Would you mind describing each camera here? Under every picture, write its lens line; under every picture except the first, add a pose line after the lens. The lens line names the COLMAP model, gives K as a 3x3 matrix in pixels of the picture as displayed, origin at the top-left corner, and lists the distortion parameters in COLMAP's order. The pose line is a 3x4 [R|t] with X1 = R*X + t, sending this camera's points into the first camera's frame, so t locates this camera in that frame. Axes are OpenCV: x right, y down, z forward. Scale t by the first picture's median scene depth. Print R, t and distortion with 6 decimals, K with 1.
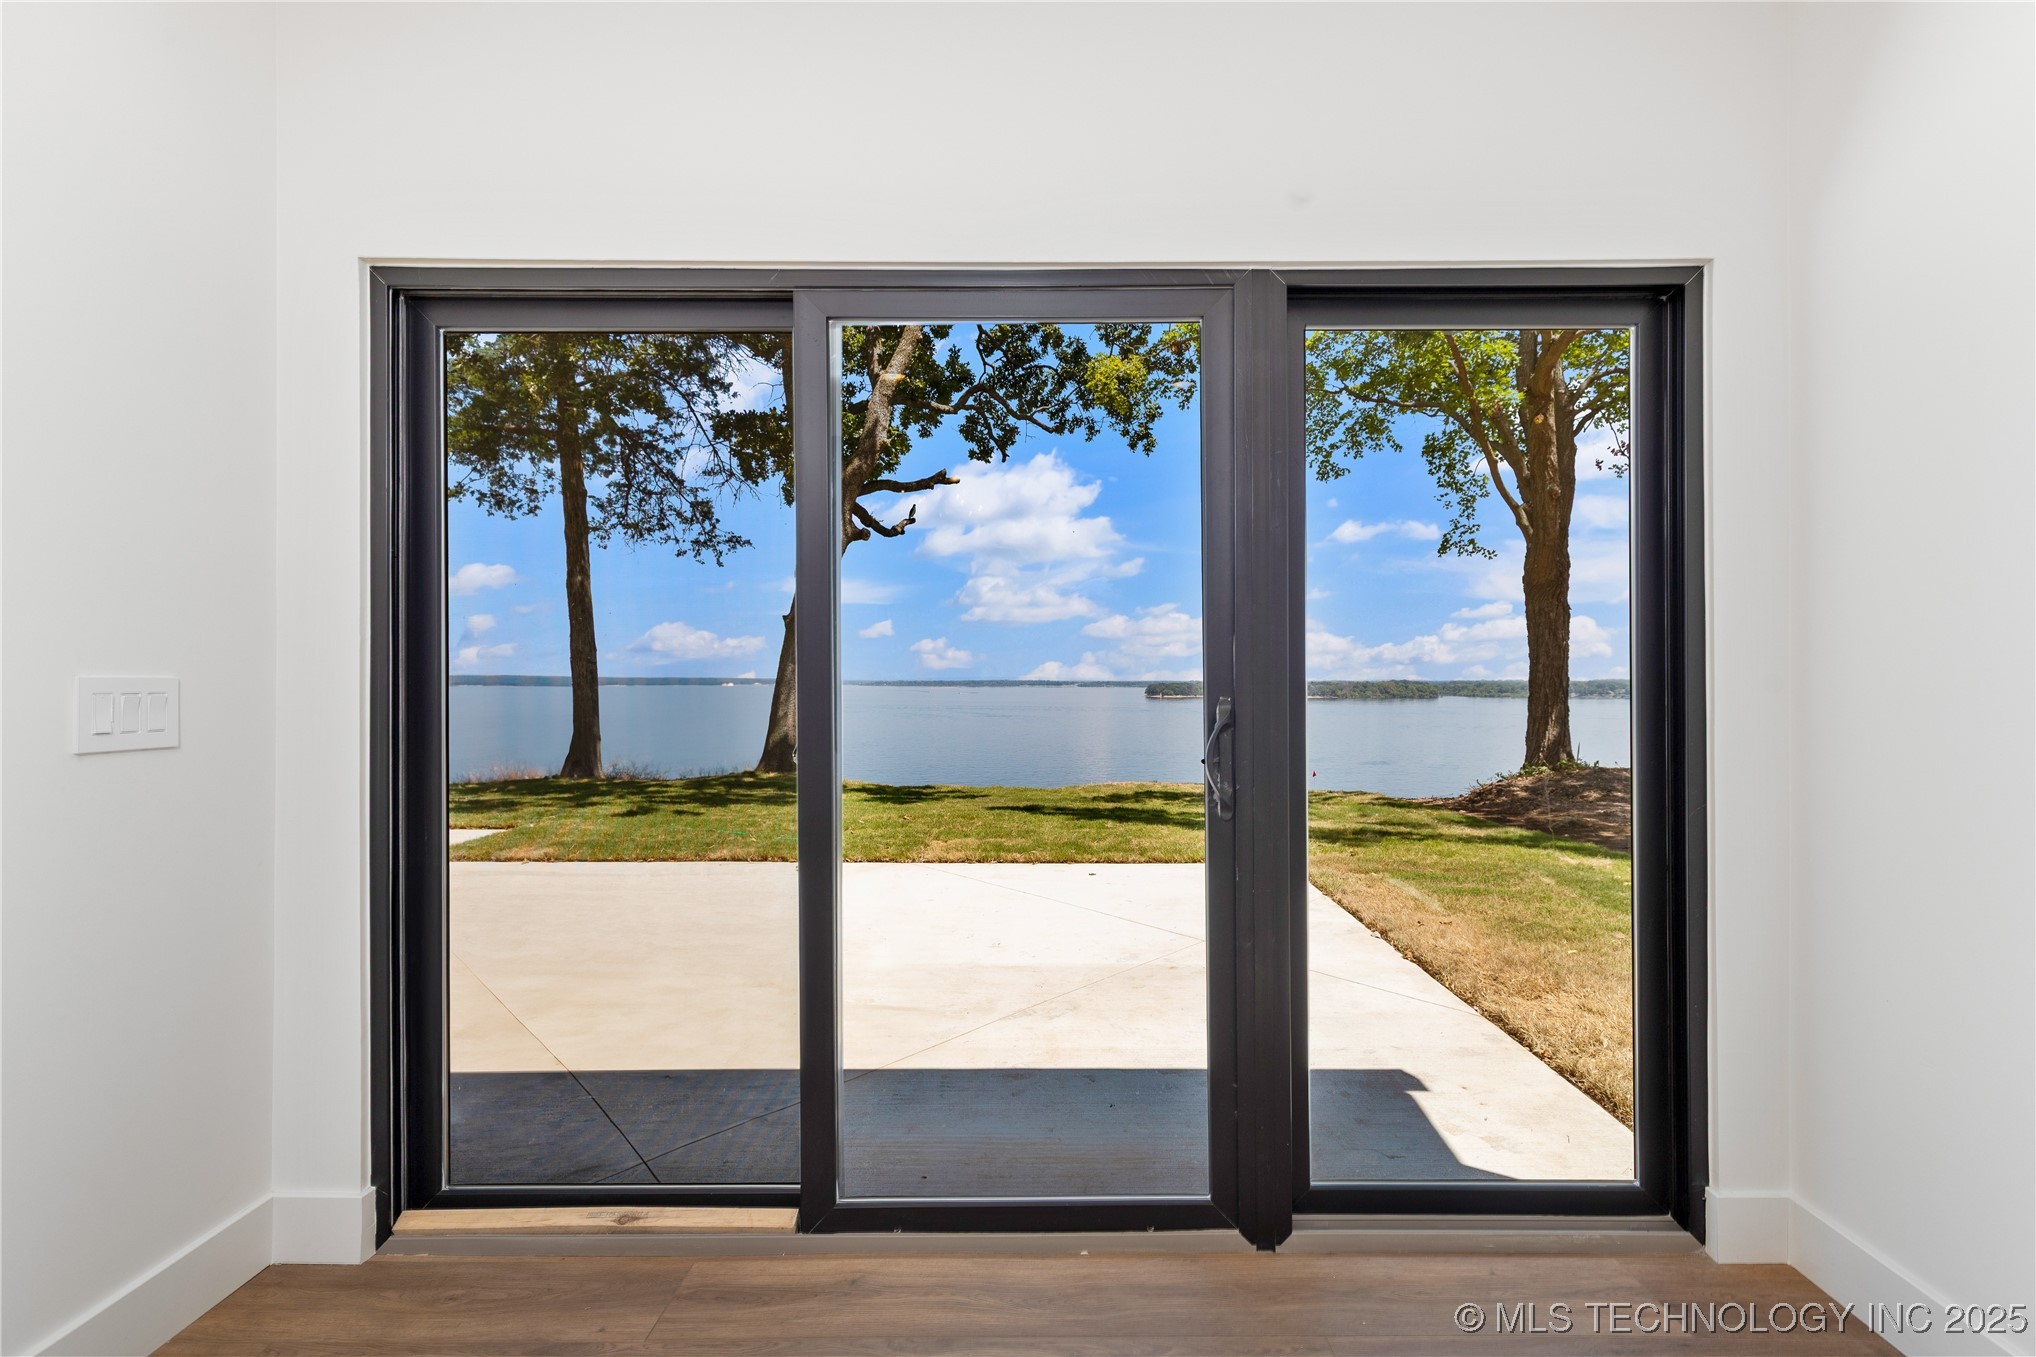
lens RADIAL K [[923.8, 0, 1019.9], [0, 923.8, 694.2], [0, 0, 1]] dist [0.004342, -0.000122]
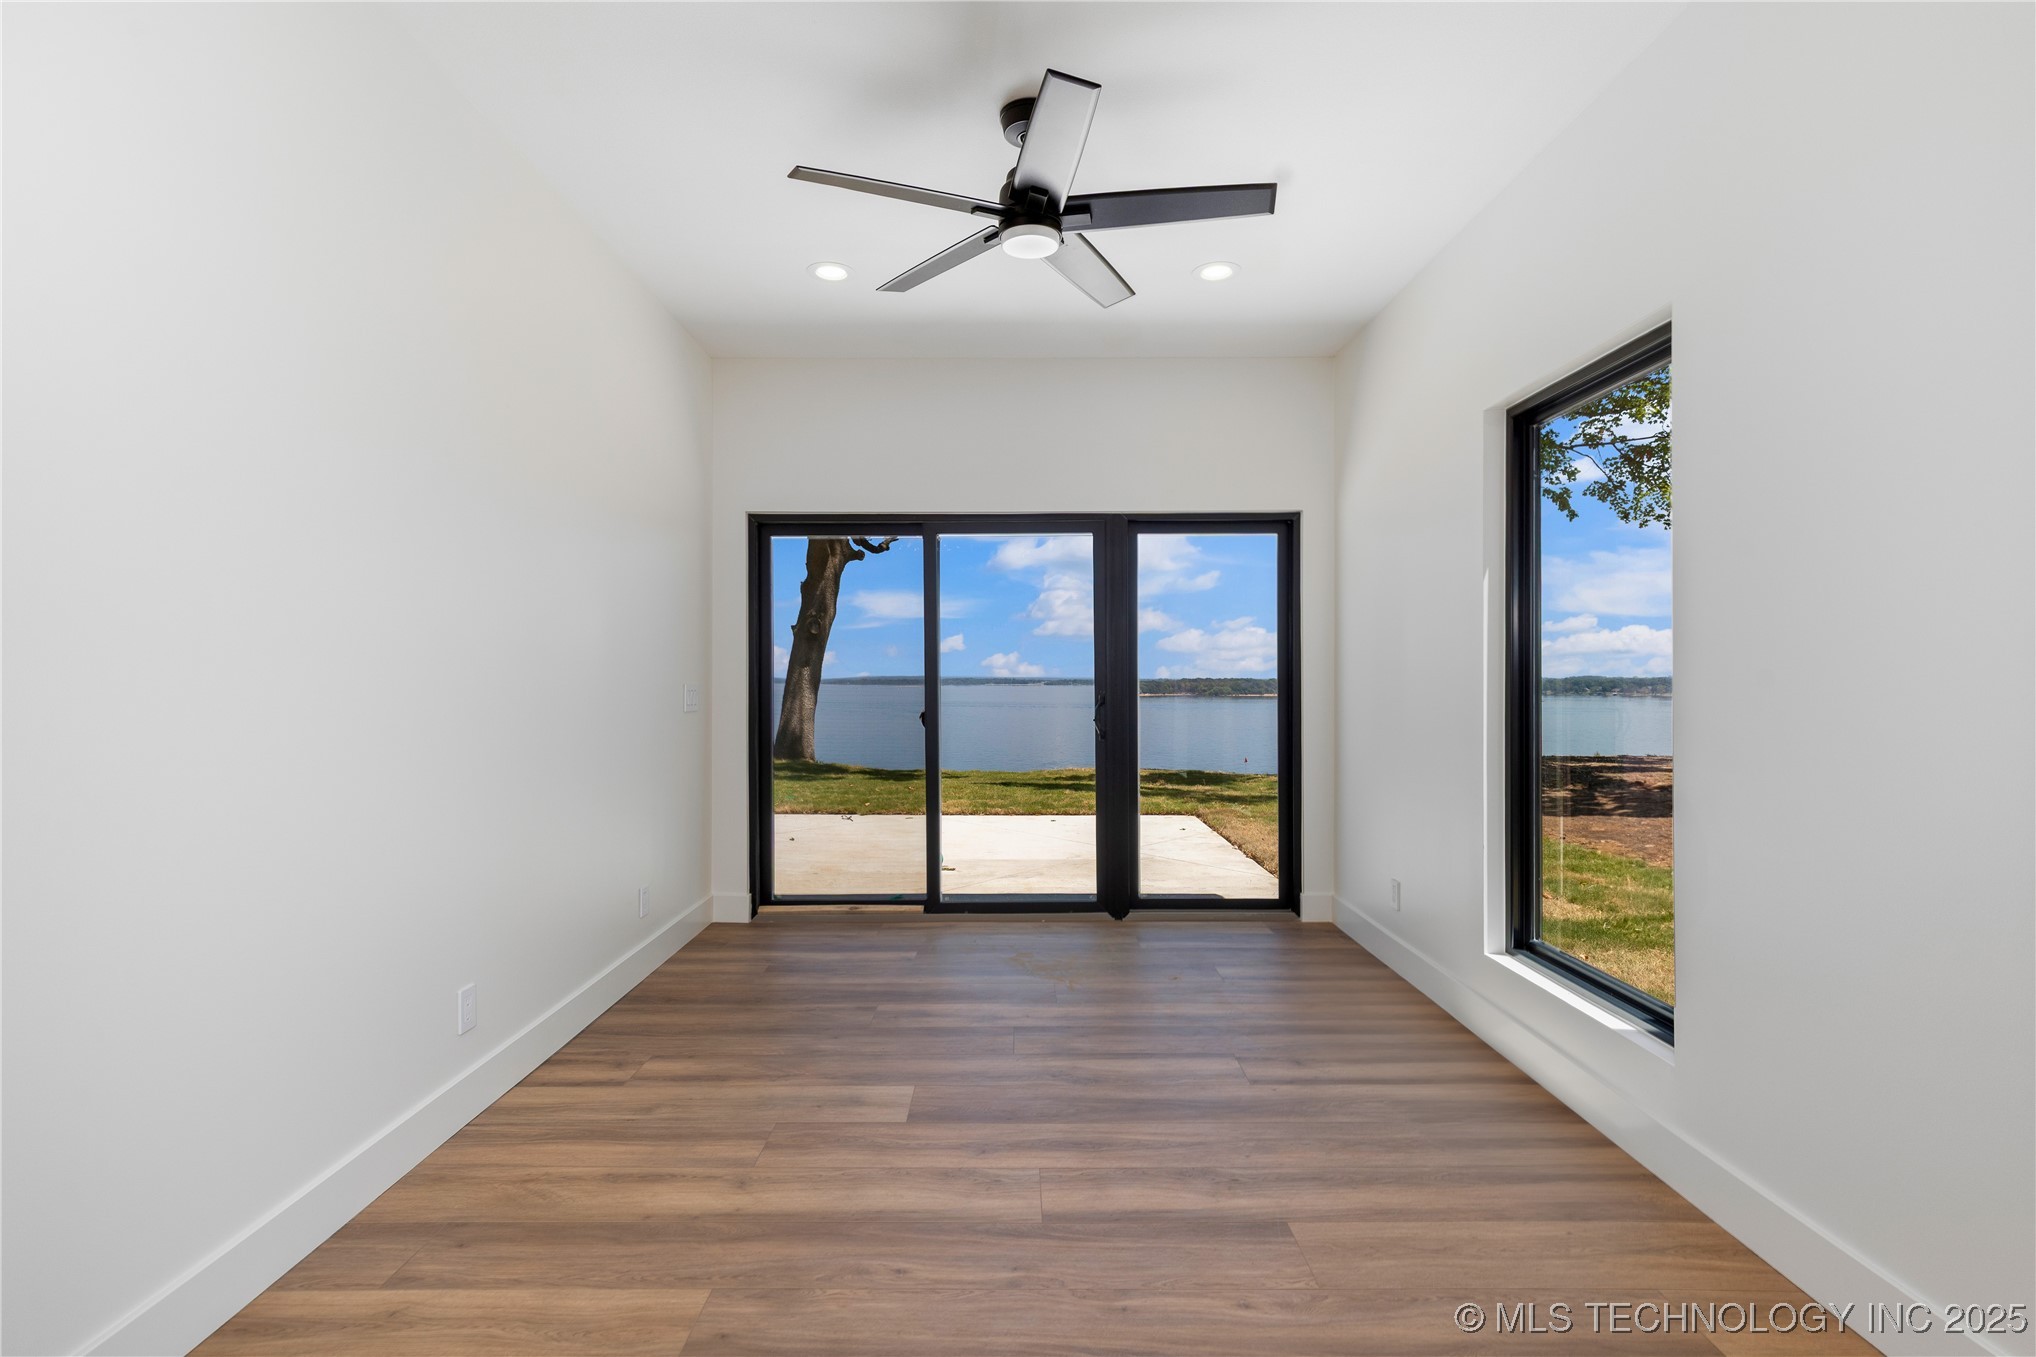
lens RADIAL K [[944.2, 0, 992.9], [0, 944.2, 694.8], [0, 0, 1]] dist [0.006296, -0.000050]
pose [[0.999968, -0.001423, 0.007809, -0.038648], [0.001410, 0.999997, 0.001741, 0.002726], [-0.007811, -0.001730, 0.999968, -0.696042]]
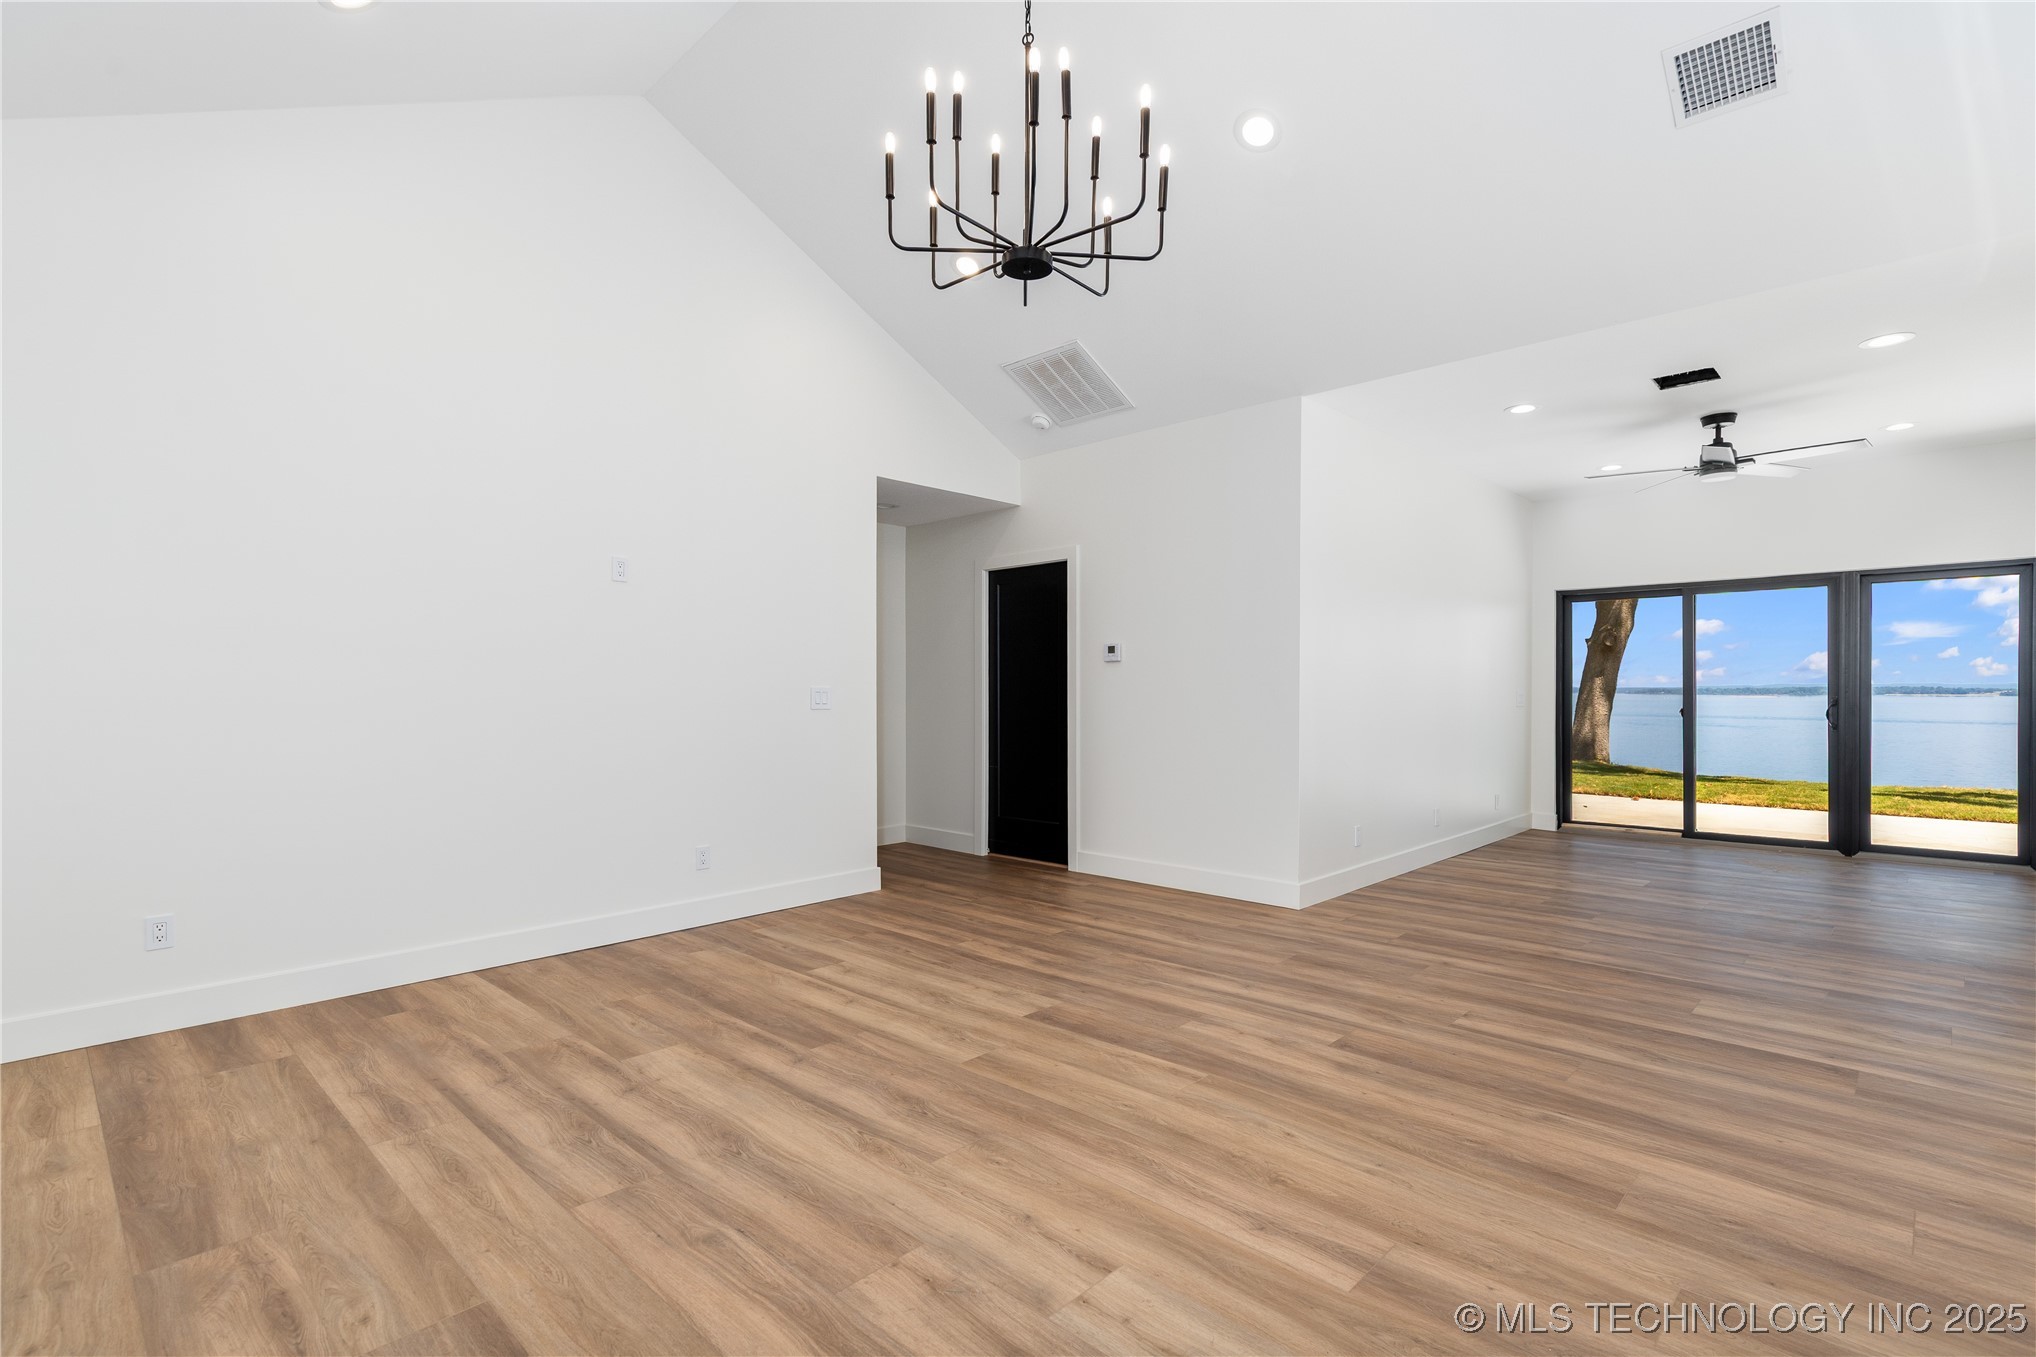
lens RADIAL K [[923.8, 0, 1019.9], [0, 923.8, 694.2], [0, 0, 1]] dist [0.004342, -0.000122]
pose [[0.731778, 0.001941, -0.681540, 0.172206], [-0.007828, 0.999954, -0.005557, 0.015508], [0.681498, 0.009401, 0.731760, -1.731166]]
